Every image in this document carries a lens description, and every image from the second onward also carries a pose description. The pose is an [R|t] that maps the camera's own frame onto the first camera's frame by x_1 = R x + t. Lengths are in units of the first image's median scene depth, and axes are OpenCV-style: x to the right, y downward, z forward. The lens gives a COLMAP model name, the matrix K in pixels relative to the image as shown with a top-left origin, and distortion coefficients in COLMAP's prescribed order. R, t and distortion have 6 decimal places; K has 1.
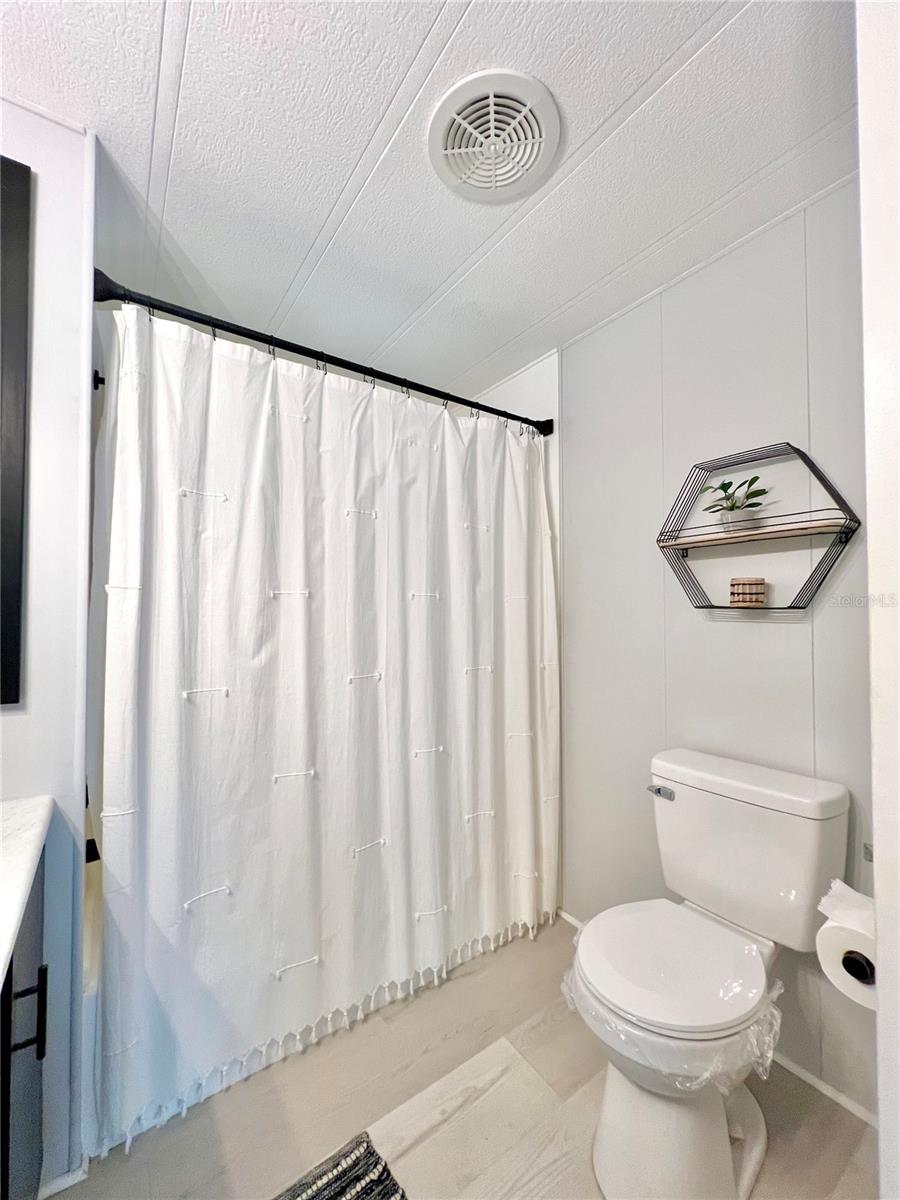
lens RADIAL K [[482.2, 0, 449.4], [0, 482.2, 604.1], [0, 0, 1]] dist [-0.003536, 0.000941]
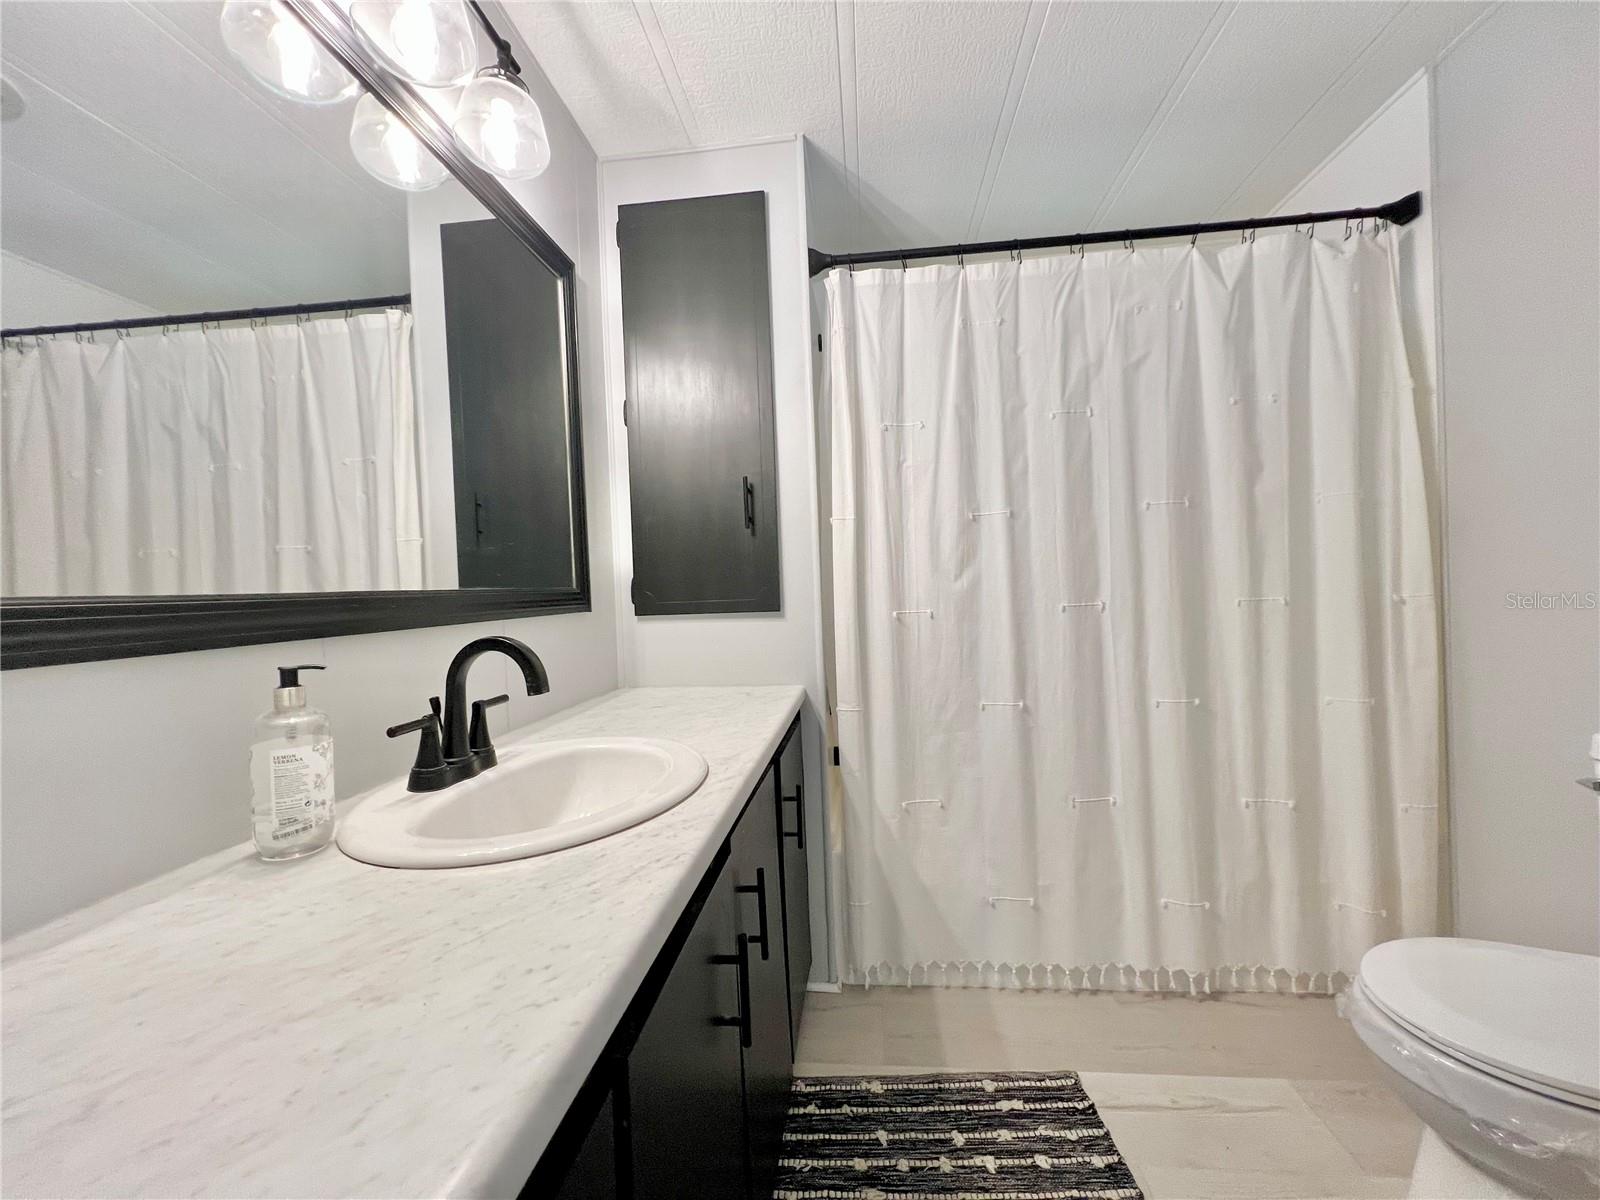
lens RADIAL K [[640.4, 0, 807.1], [0, 640.4, 602.7], [0, 0, 1]] dist [-0.001207, 0.000328]
pose [[0.757171, -0.017935, -0.652970, 0.216617], [0.051814, 0.998122, 0.032667, 0.093201], [0.651158, -0.058567, 0.756679, -0.194701]]
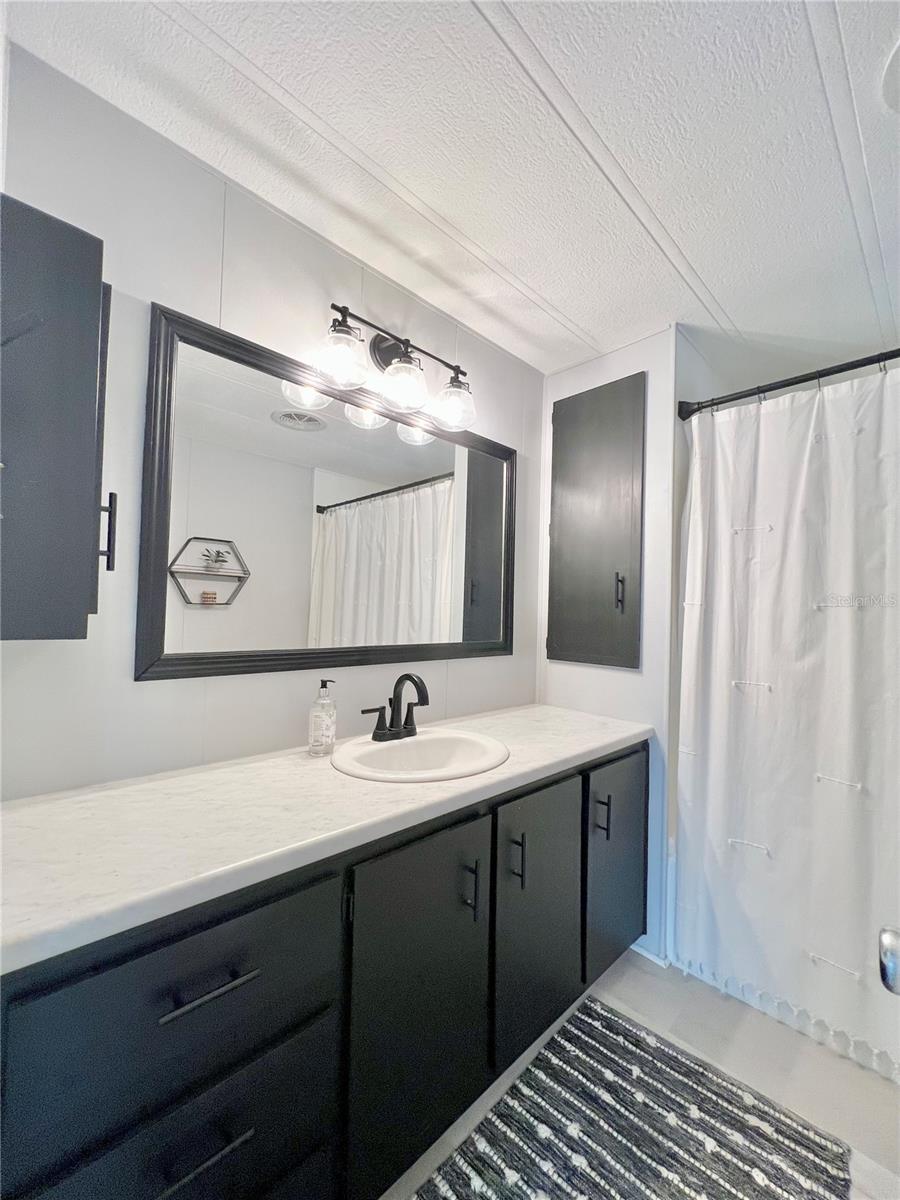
lens RADIAL K [[482.2, 0, 452.1], [0, 482.2, 605.1], [0, 0, 1]] dist [-0.003536, 0.000941]
pose [[0.159011, -0.015934, -0.987148, 0.574152], [-0.010111, 0.999791, -0.017767, 0.003437], [0.987225, 0.012806, 0.158817, 0.014575]]
